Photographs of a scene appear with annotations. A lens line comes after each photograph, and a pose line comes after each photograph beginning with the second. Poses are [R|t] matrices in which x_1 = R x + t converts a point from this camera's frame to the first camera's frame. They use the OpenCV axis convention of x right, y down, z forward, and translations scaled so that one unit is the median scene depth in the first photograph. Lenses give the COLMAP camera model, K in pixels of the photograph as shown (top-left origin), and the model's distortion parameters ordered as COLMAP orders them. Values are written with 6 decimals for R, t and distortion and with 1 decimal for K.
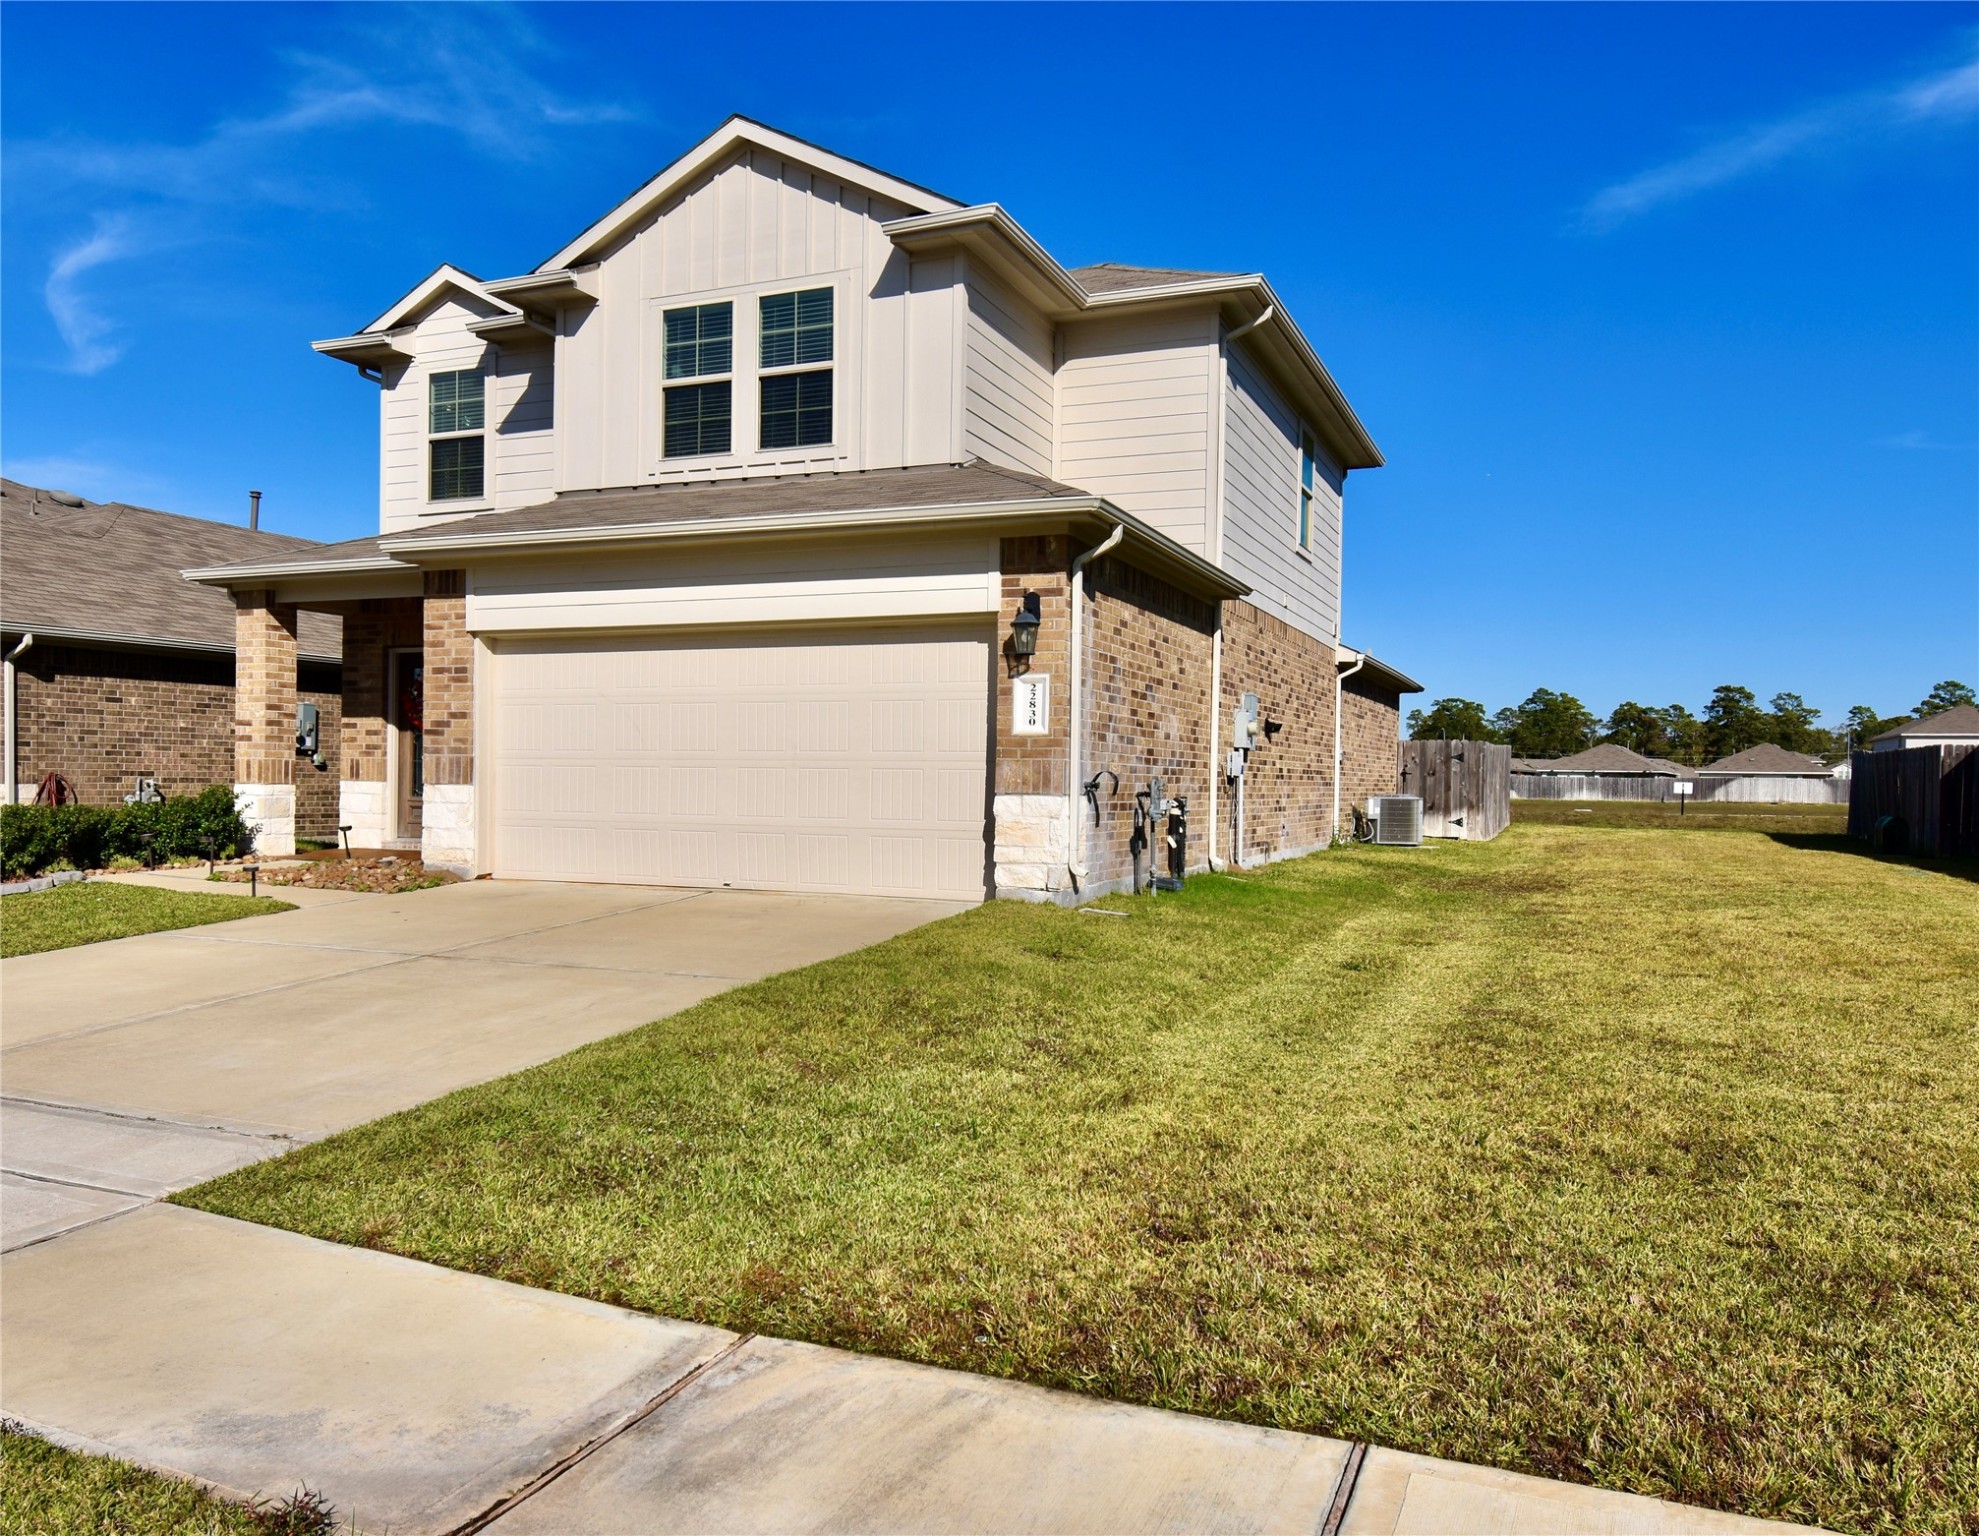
lens RADIAL K [[1474.2, 0, 996.2], [0, 1474.2, 822.7], [0, 0, 1]] dist [-0.024760, -0.013667]
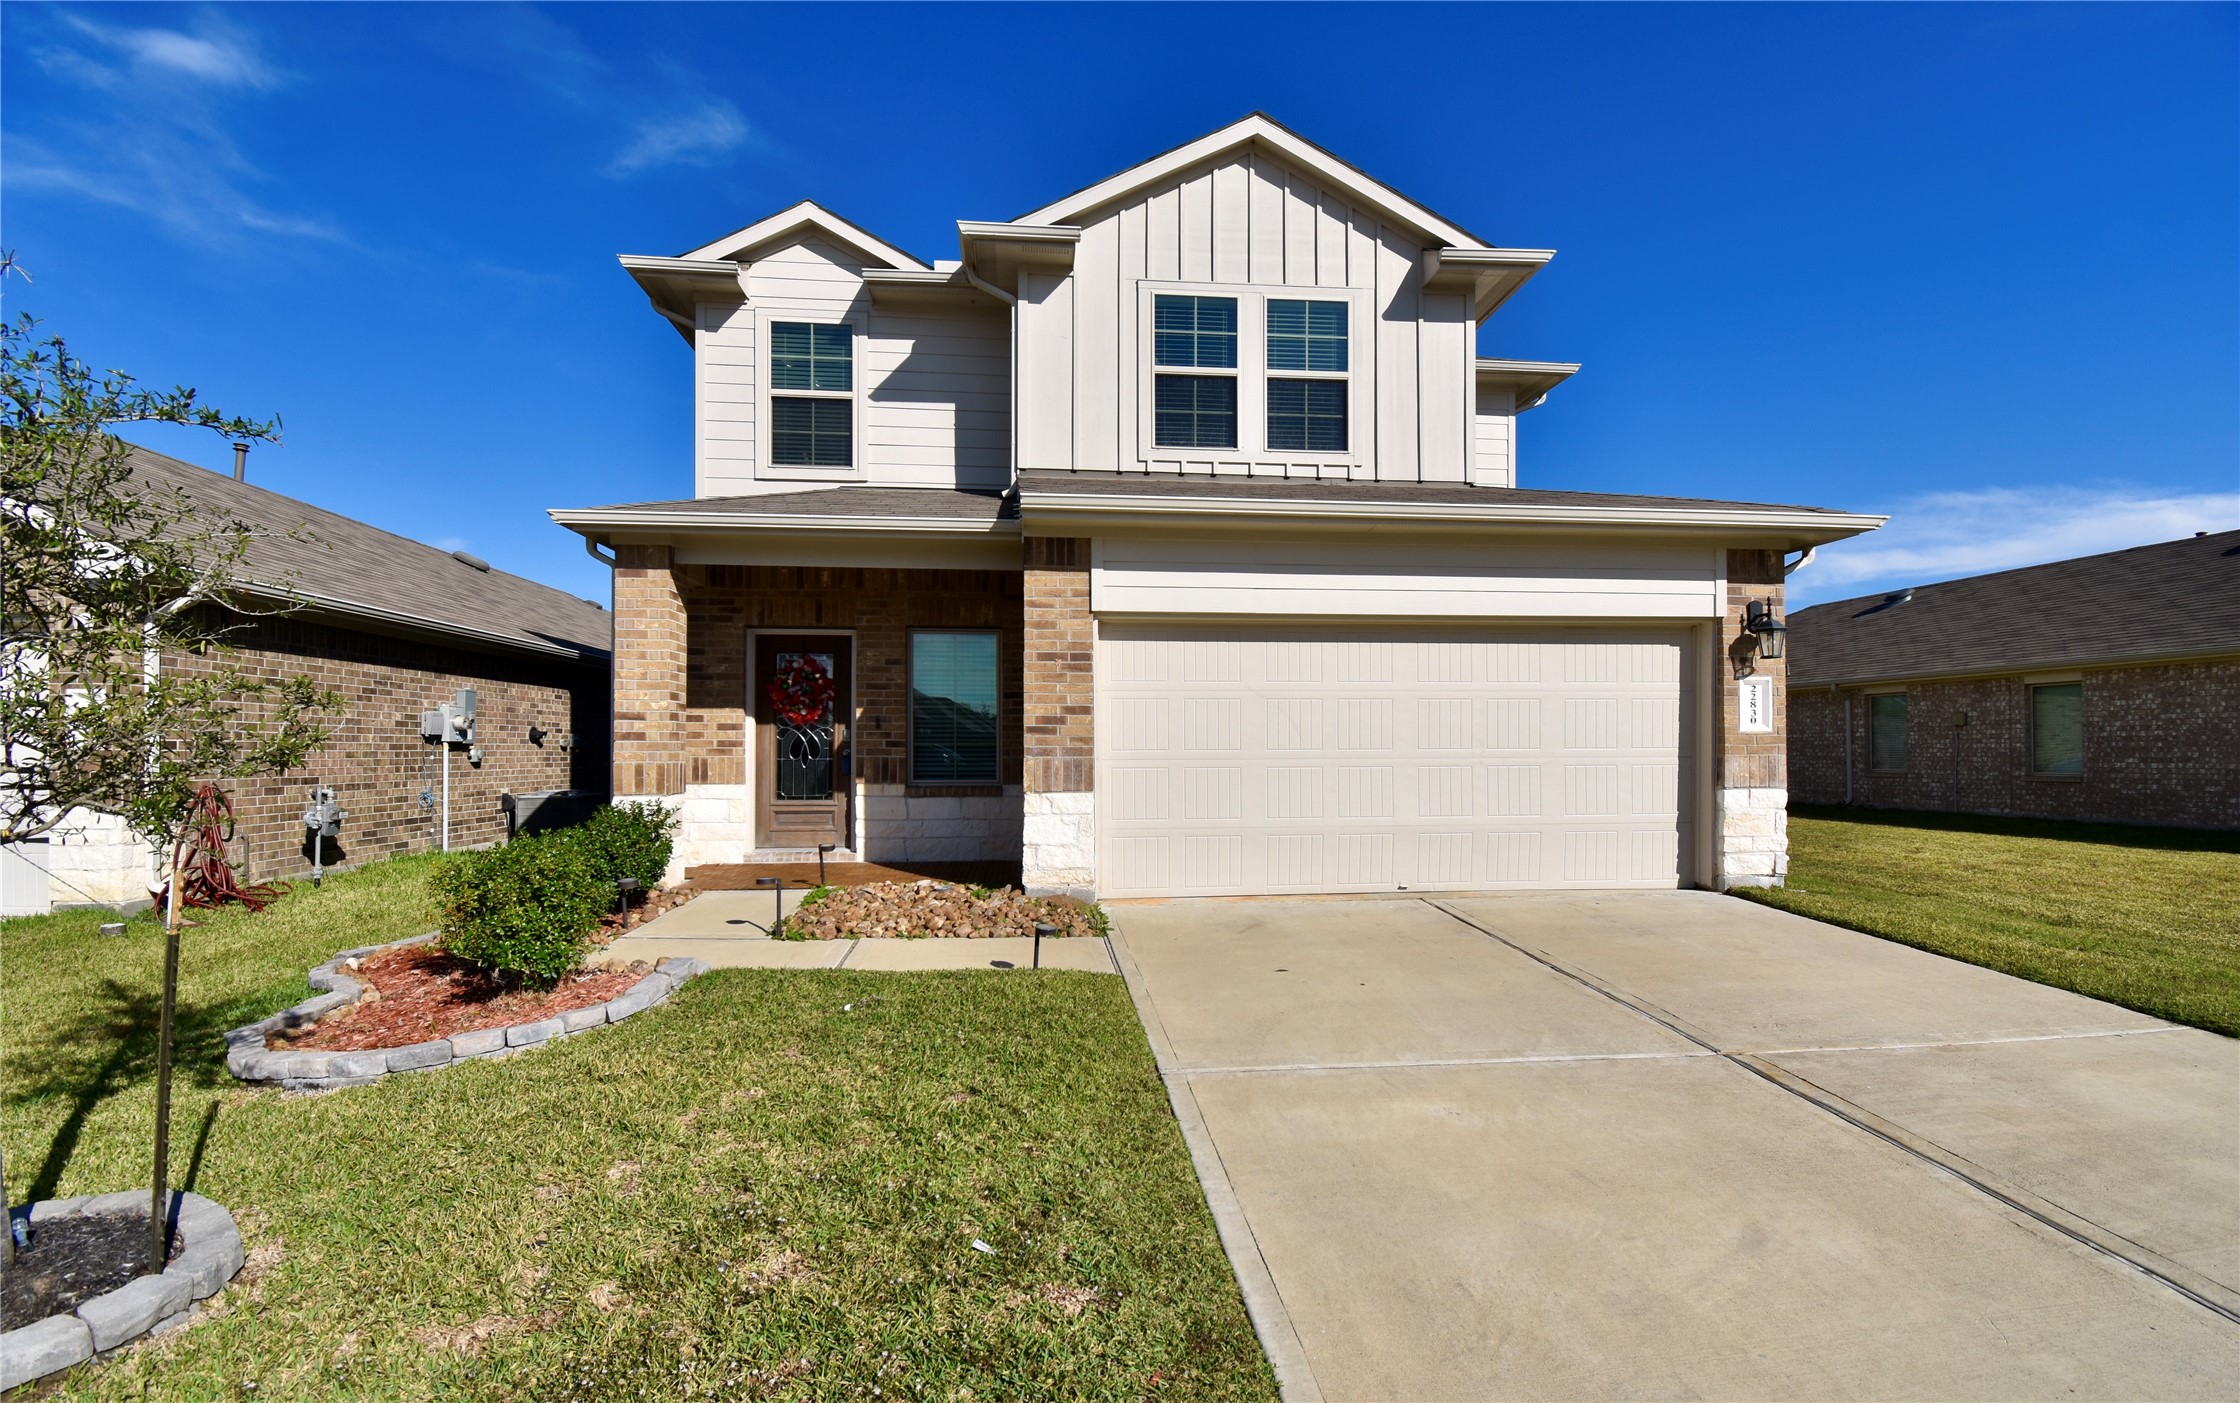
lens RADIAL K [[965.7, 0, 1130.2], [0, 965.7, 745.9], [0, 0, 1]] dist [-0.000607, -0.004844]
pose [[0.883003, -0.013857, 0.469162, -0.553036], [0.027646, 0.999364, -0.022514, -0.036130], [-0.468552, 0.032851, 0.882825, 0.457561]]
